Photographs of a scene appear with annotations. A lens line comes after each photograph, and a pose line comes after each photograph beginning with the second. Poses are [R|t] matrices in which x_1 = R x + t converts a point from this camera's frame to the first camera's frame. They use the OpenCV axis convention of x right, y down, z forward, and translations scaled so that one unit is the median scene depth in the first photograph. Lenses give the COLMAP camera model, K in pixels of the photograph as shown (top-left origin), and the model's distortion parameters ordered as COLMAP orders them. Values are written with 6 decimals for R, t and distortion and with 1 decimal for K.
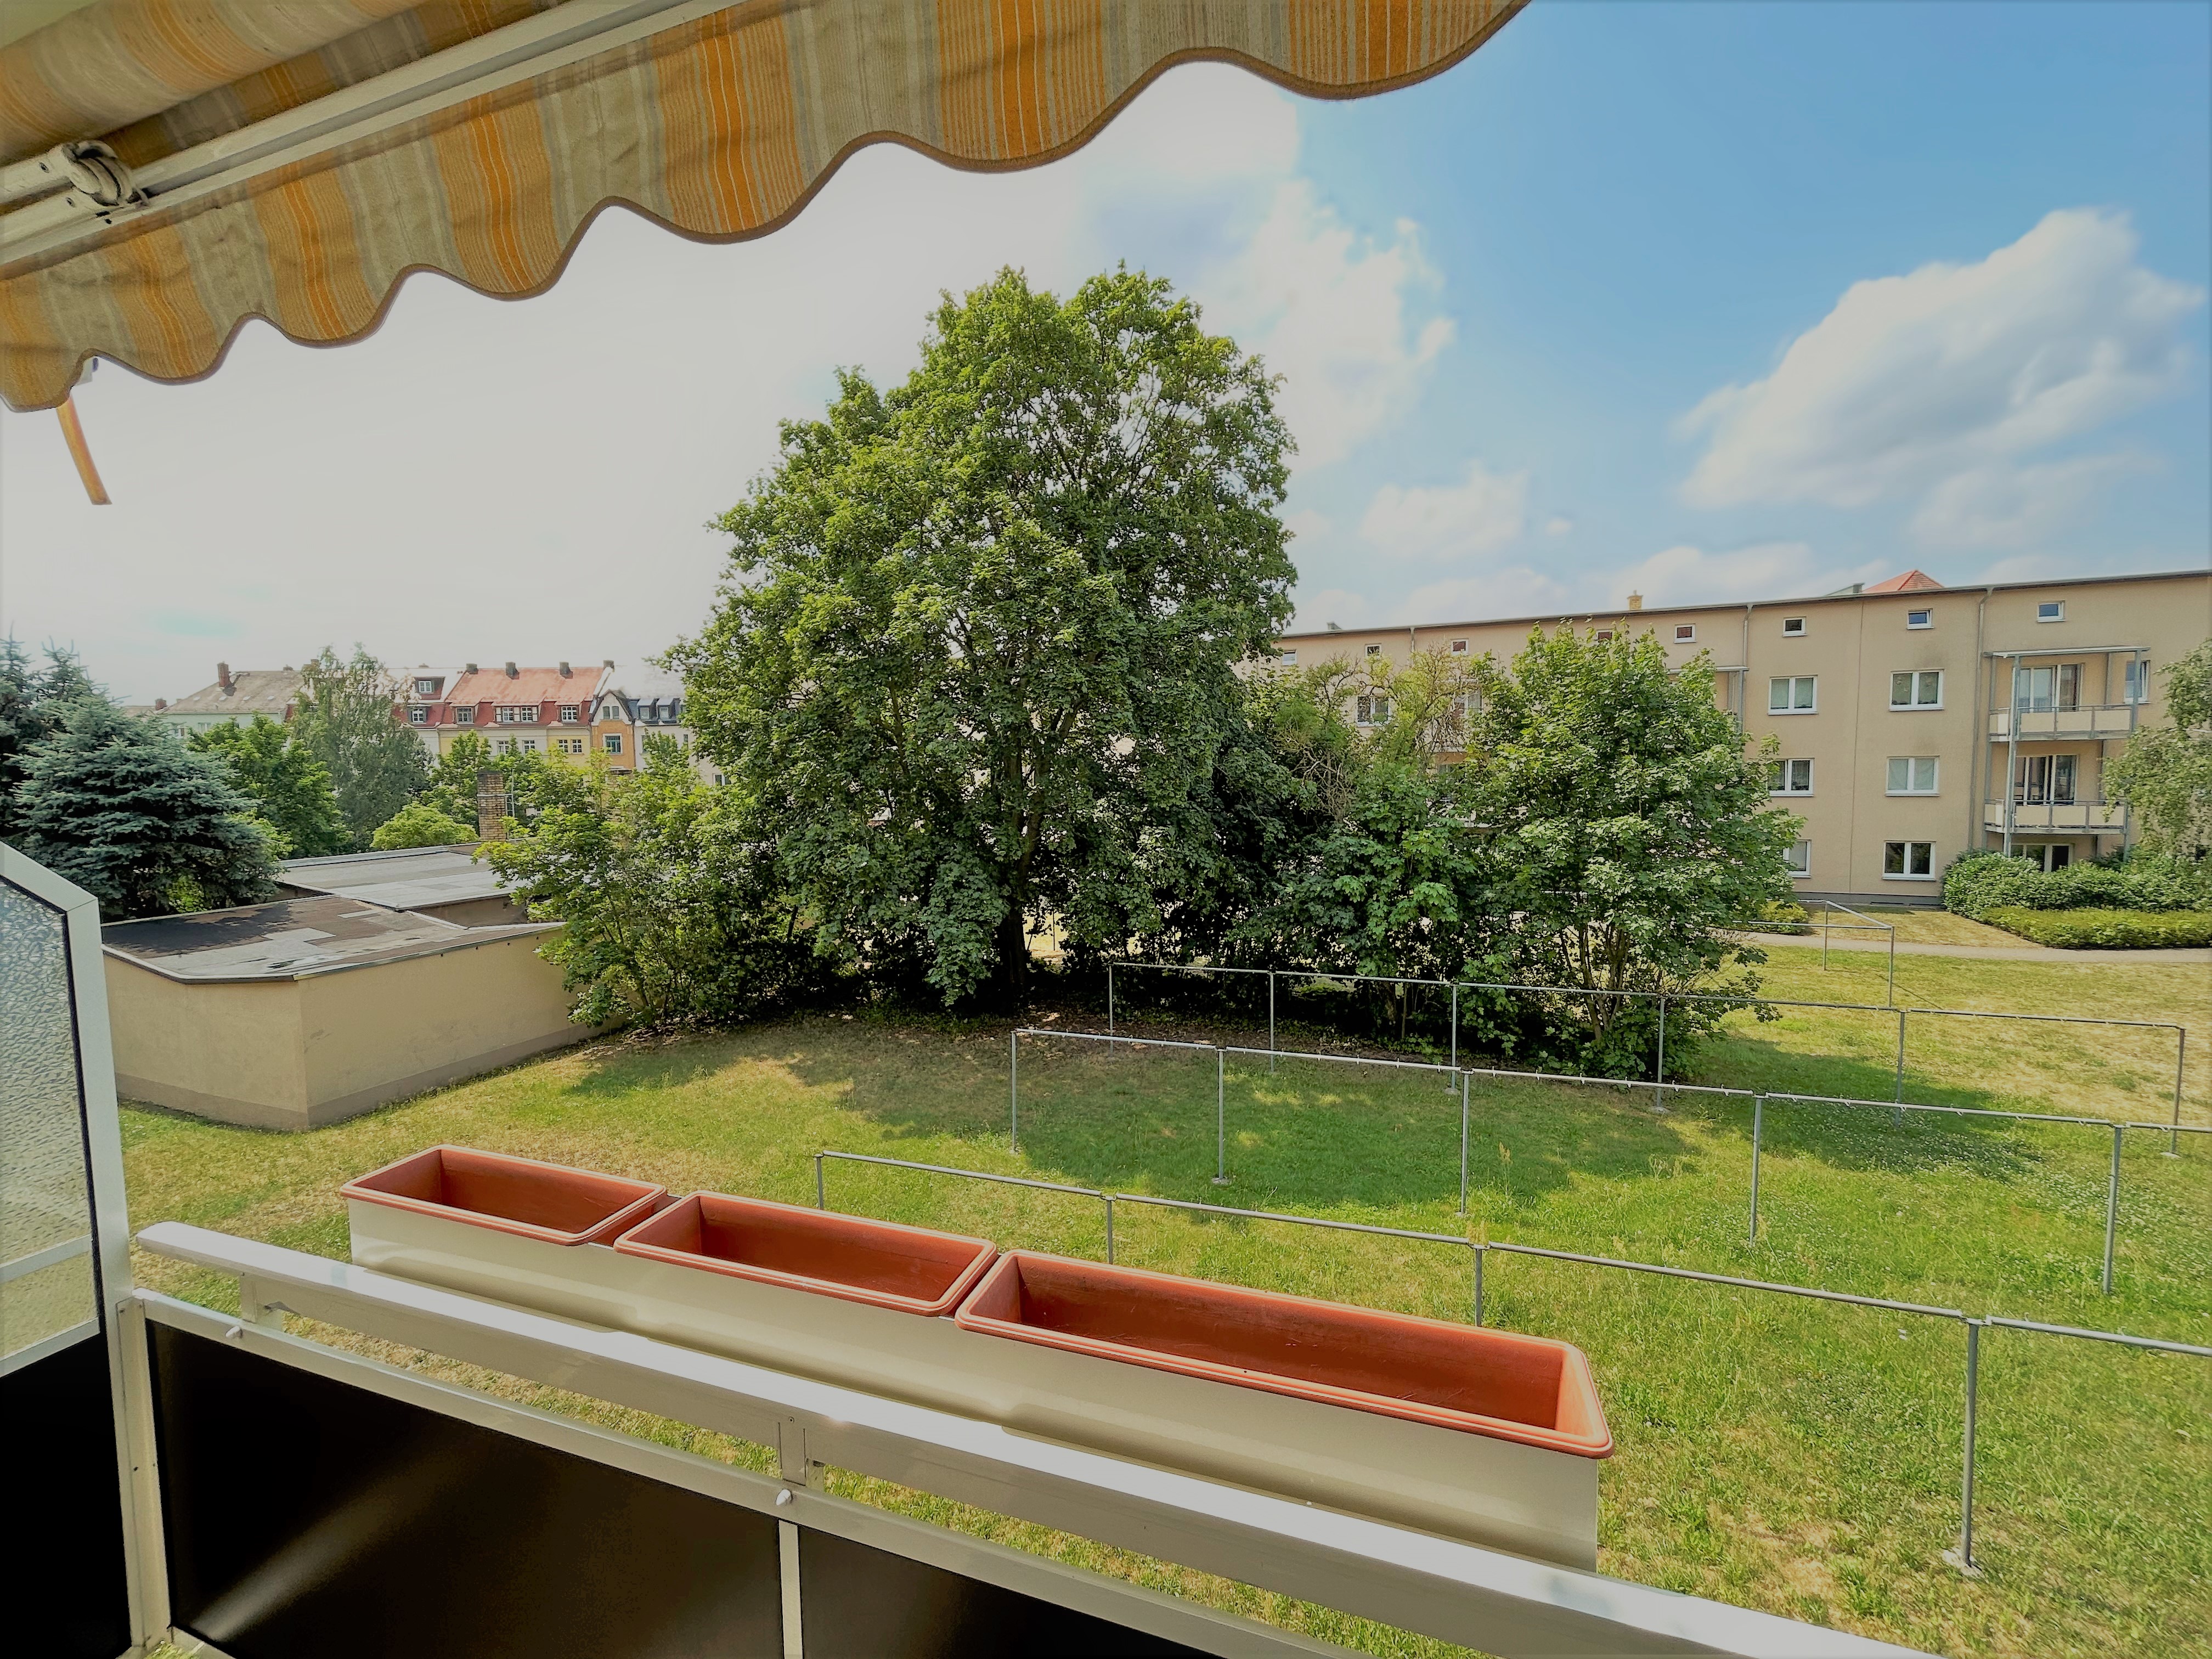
lens RADIAL K [[910.5, 0, 1101.9], [0, 910.5, 817.7], [0, 0, 1]] dist [0.015047, -0.000601]
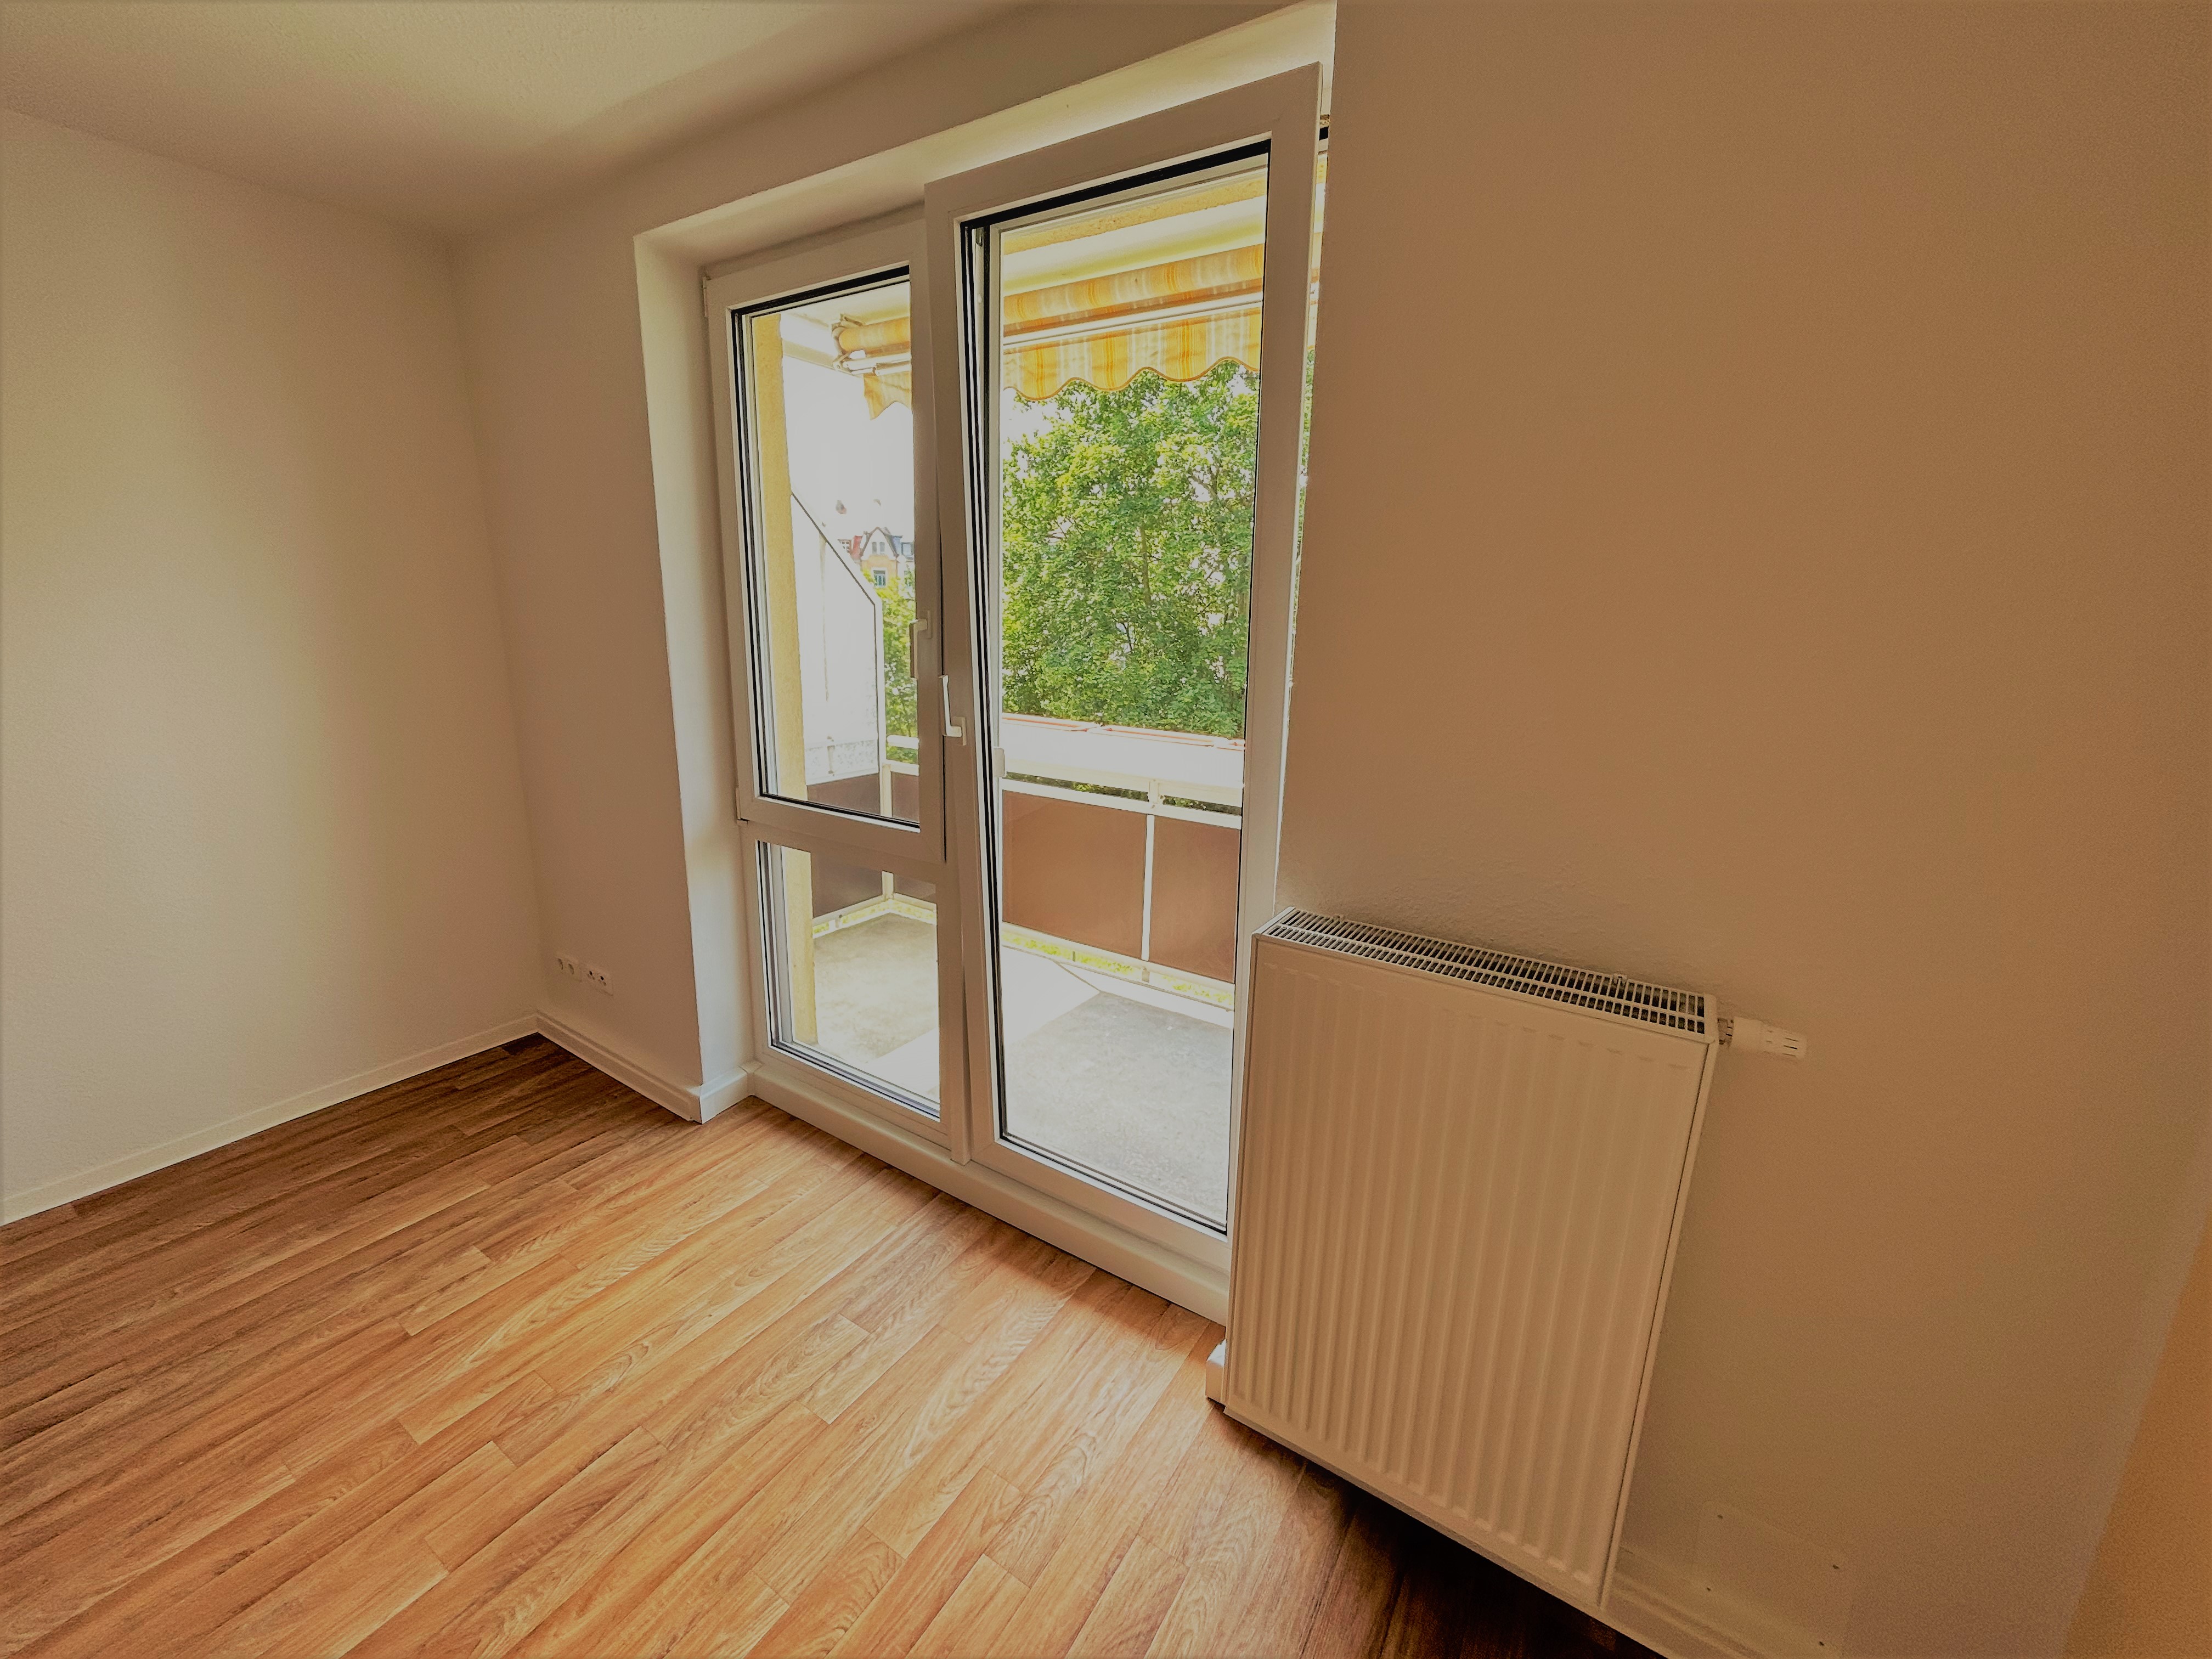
lens RADIAL K [[910.5, 0, 1108.5], [0, 910.5, 743.6], [0, 0, 1]] dist [0.015047, -0.000601]
pose [[0.968730, 0.076119, -0.236152, 0.011260], [-0.055302, 0.994076, 0.093563, 0.019923], [0.241875, -0.077578, 0.967201, -0.119705]]
